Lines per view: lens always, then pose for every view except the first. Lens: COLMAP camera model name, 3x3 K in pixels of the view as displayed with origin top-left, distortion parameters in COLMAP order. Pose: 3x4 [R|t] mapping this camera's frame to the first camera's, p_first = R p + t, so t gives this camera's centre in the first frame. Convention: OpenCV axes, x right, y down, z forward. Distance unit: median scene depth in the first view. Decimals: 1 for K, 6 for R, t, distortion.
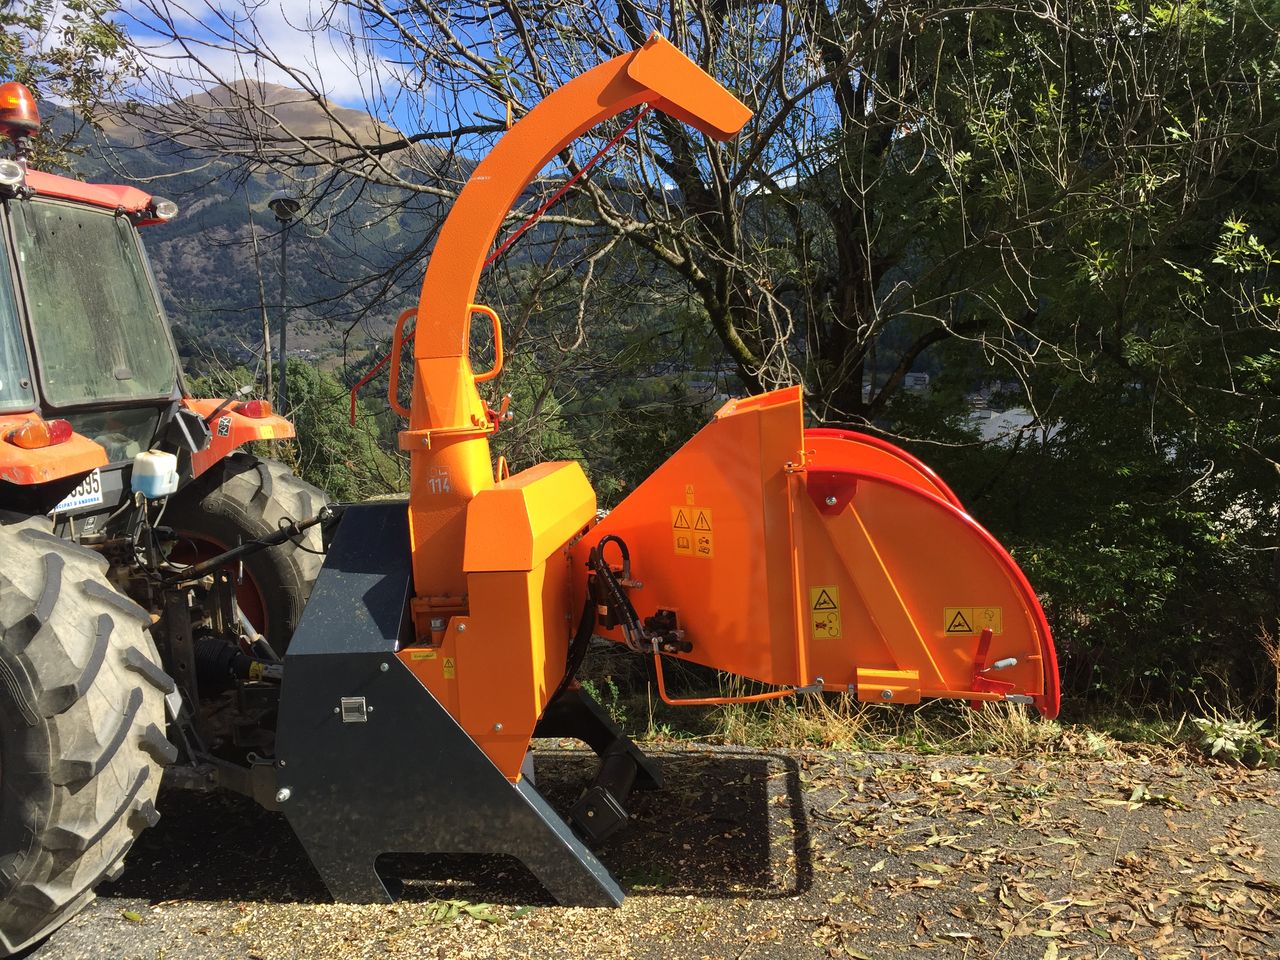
lens RADIAL K [[1096.5, 0, 633.5], [0, 1096.5, 466.3], [0, 0, 1]] dist [0.076524, -0.102100]
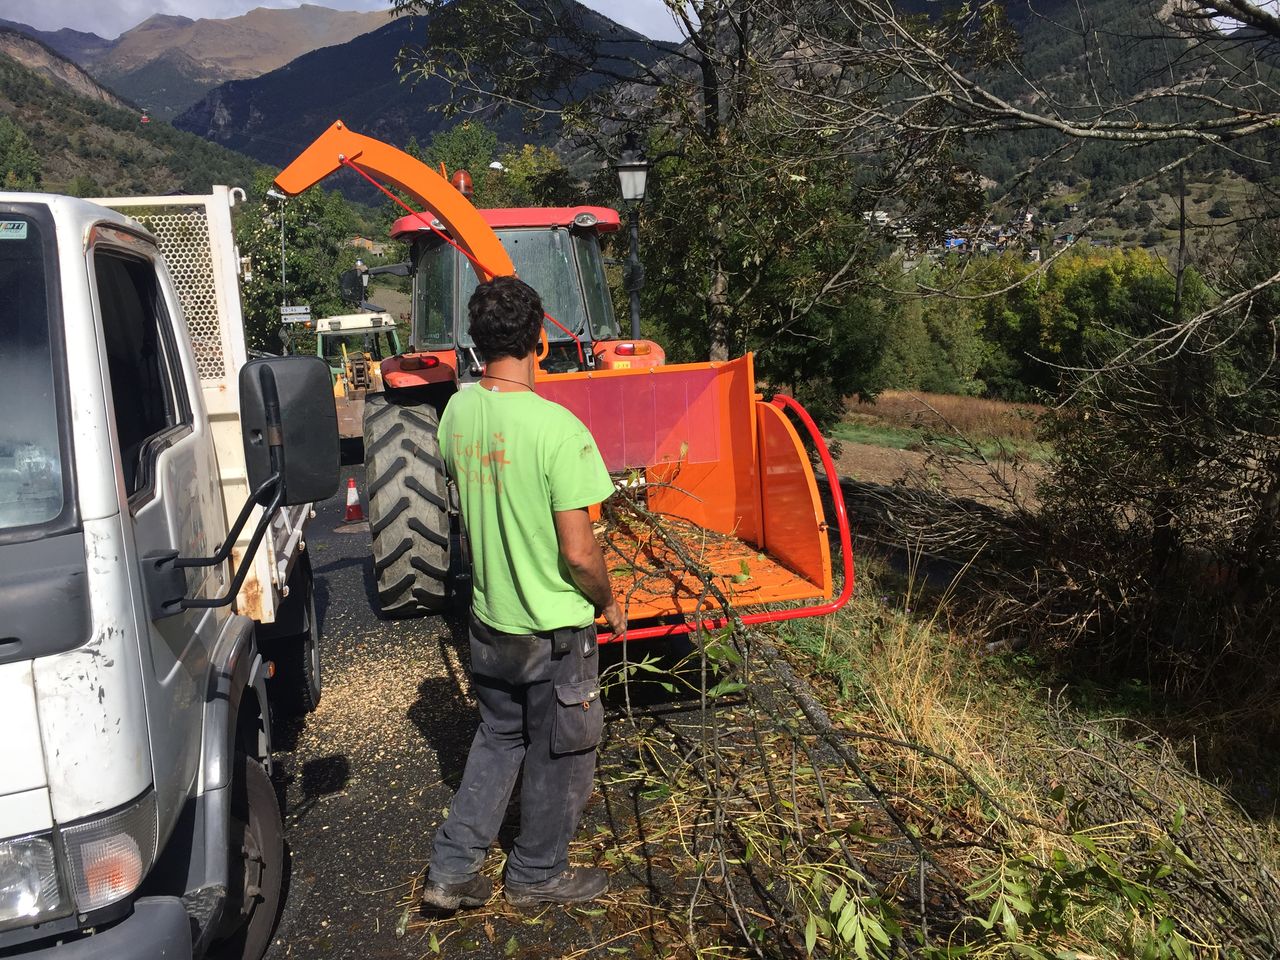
lens RADIAL K [[1081.3, 0, 632.7], [0, 1081.3, 476.2], [0, 0, 1]] dist [0.080668, -0.089654]
pose [[0.360697, 0.152969, -0.920054, 1.332476], [-0.053495, 0.988228, 0.143331, -0.120528], [0.931148, -0.002481, 0.364633, 0.627019]]
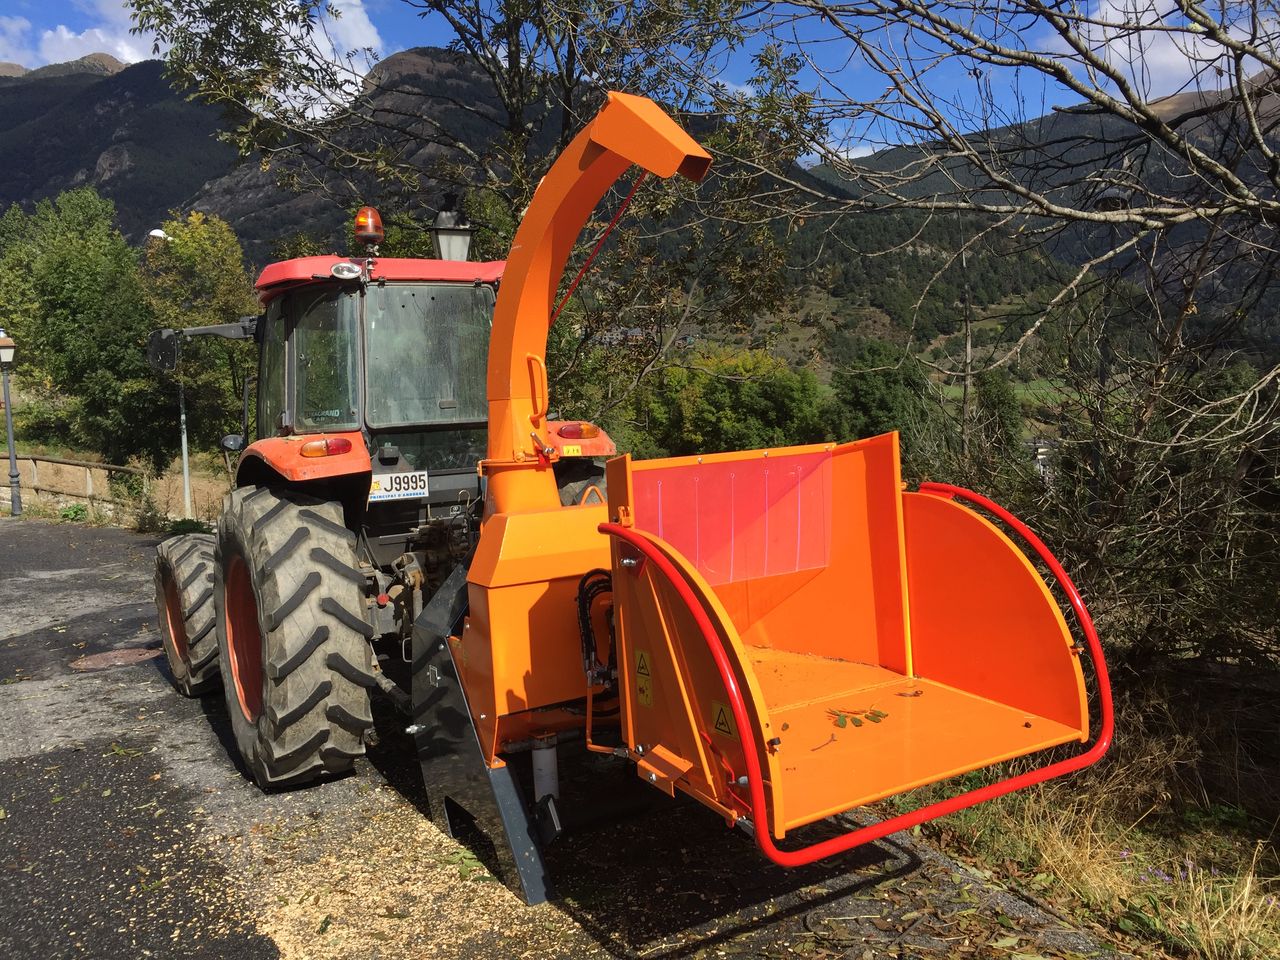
lens RADIAL K [[1081.3, 0, 632.7], [0, 1081.3, 476.2], [0, 0, 1]] dist [0.080668, -0.089654]
pose [[0.637575, 0.072977, -0.766924, 0.821181], [-0.061411, 0.997150, 0.043831, -0.076655], [0.767936, 0.019152, 0.640240, 0.365599]]
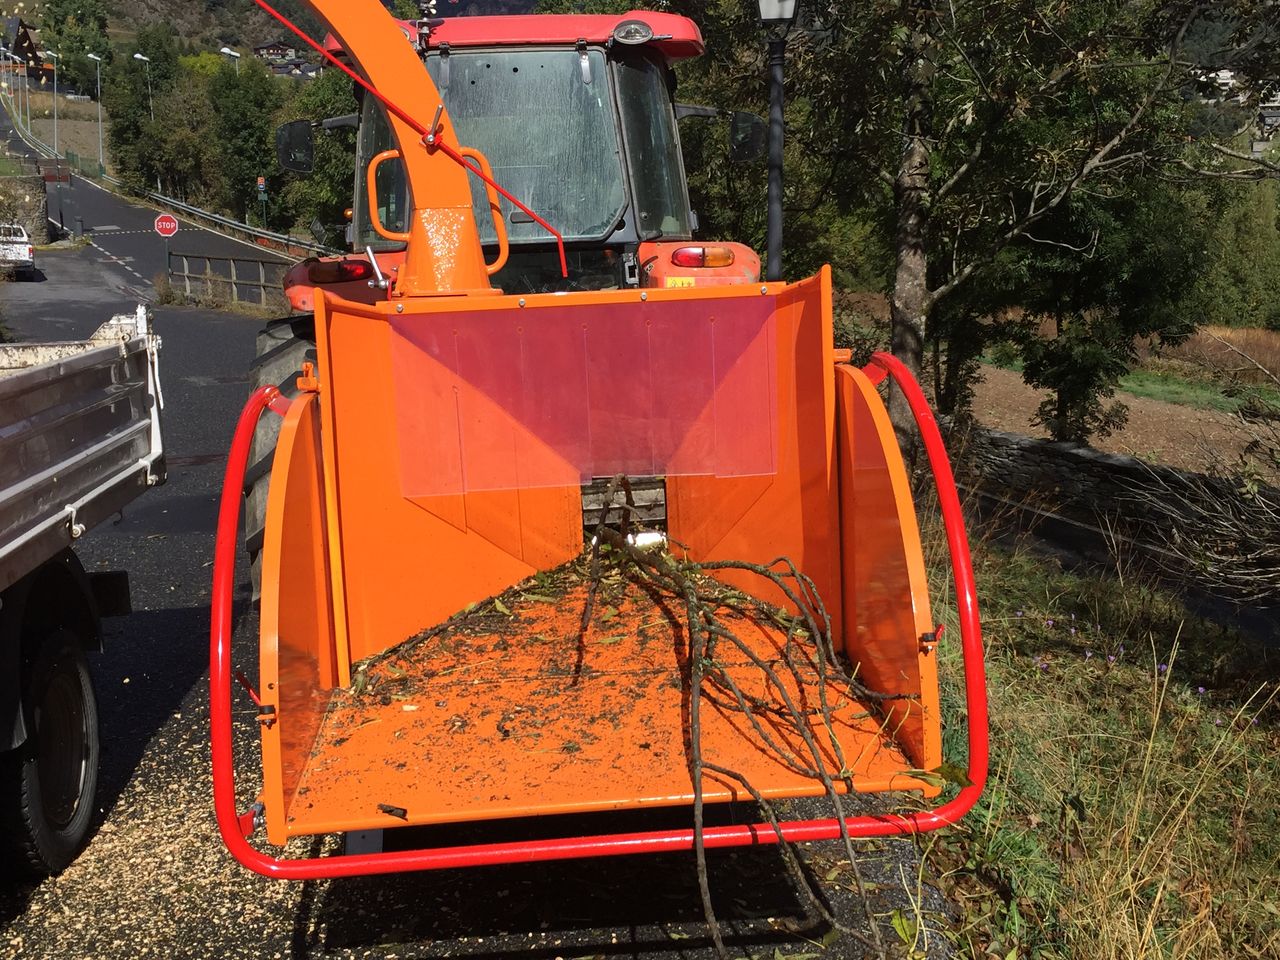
lens RADIAL K [[1454.3, 0, 635.8], [0, 1454.3, 472.1], [0, 0, 1]] dist [0.063968, -0.035857]
pose [[0.218189, 0.193277, -0.956576, 1.004688], [-0.072178, 0.980704, 0.181689, -0.117942], [0.973234, 0.029402, 0.227929, 0.921141]]
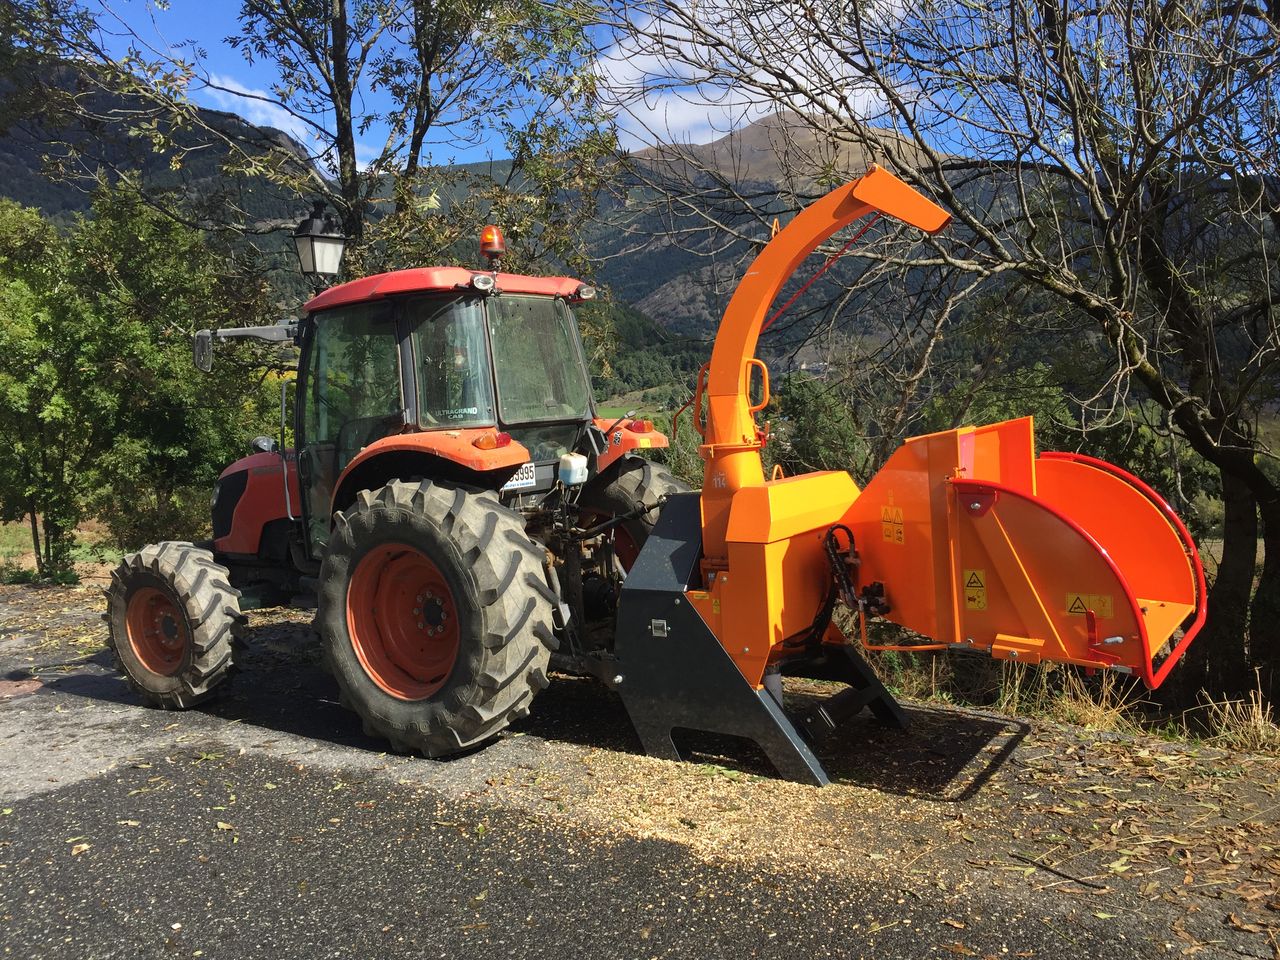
lens RADIAL K [[1081.3, 0, 632.7], [0, 1081.3, 476.2], [0, 0, 1]] dist [0.080668, -0.089654]
pose [[0.894997, 0.040401, -0.444239, 0.358800], [-0.041383, 0.999115, 0.007489, 0.002884], [0.444149, 0.011681, 0.895877, -0.340831]]
